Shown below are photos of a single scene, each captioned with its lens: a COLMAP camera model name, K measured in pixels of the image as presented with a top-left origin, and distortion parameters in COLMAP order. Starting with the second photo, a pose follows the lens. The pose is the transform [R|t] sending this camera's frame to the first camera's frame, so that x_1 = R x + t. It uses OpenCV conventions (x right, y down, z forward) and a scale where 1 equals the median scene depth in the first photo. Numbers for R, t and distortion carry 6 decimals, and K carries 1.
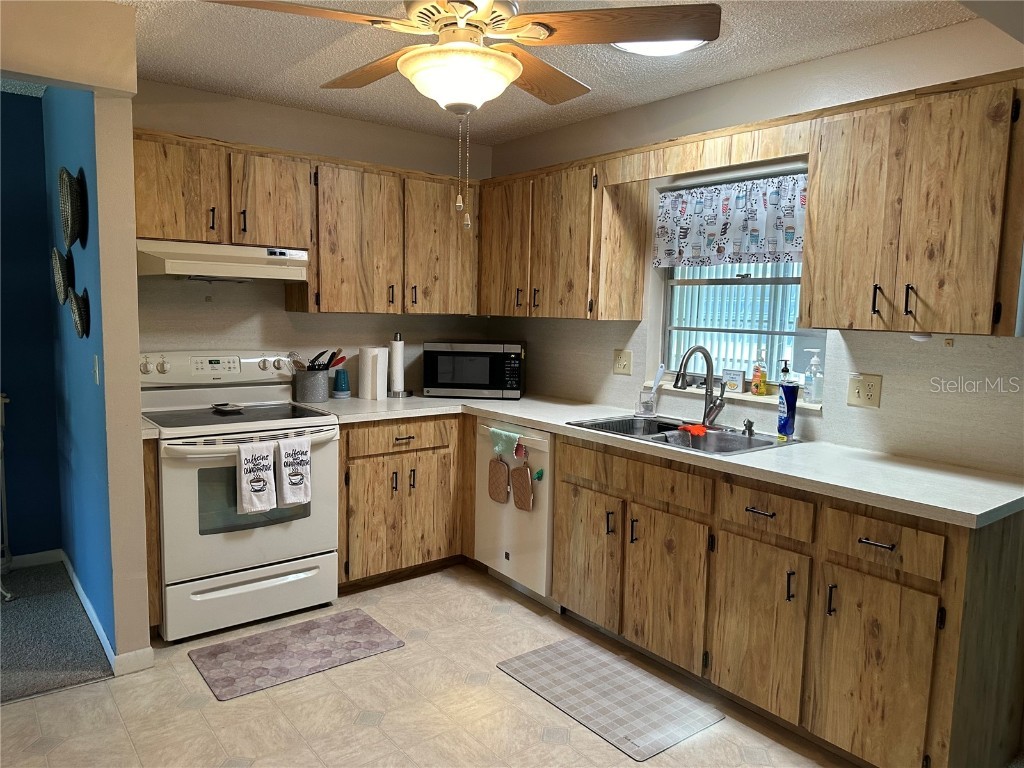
lens RADIAL K [[719.2, 0, 515.4], [0, 719.2, 385.7], [0, 0, 1]] dist [0.125995, -0.202815]
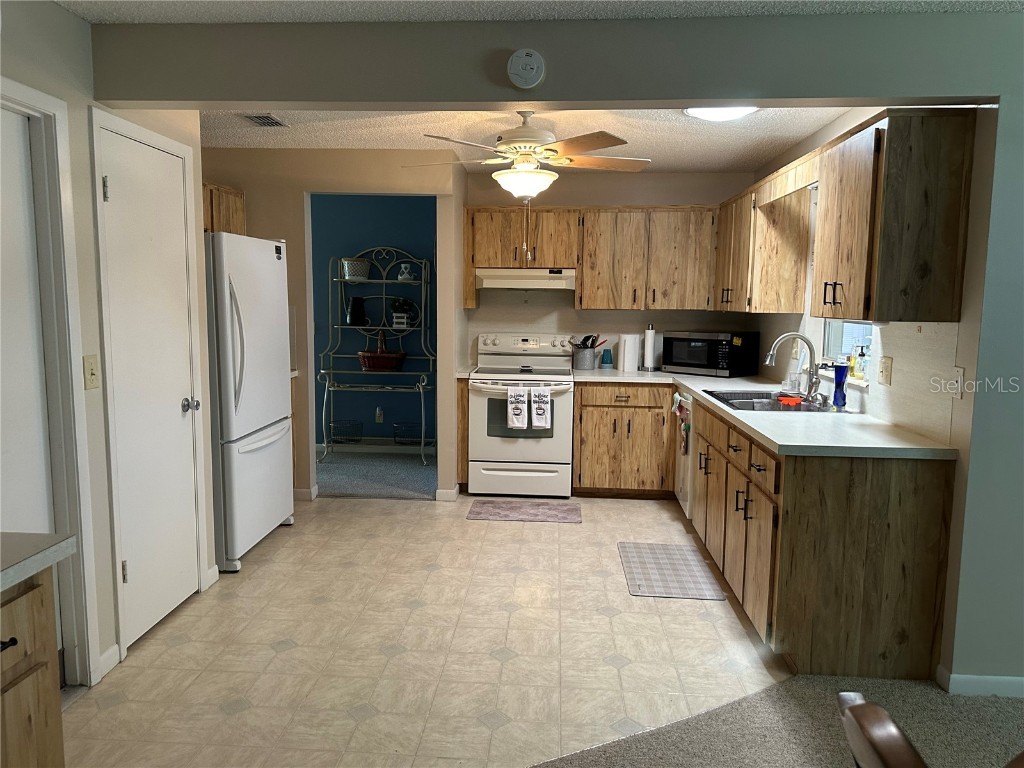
lens RADIAL K [[708.4, 0, 505.8], [0, 708.4, 390.0], [0, 0, 1]] dist [0.110380, -0.189710]
pose [[0.744684, 0.069634, -0.663775, 0.689009], [-0.068782, 0.997254, 0.027452, 0.041882], [0.663864, 0.025212, 0.747428, -0.233393]]
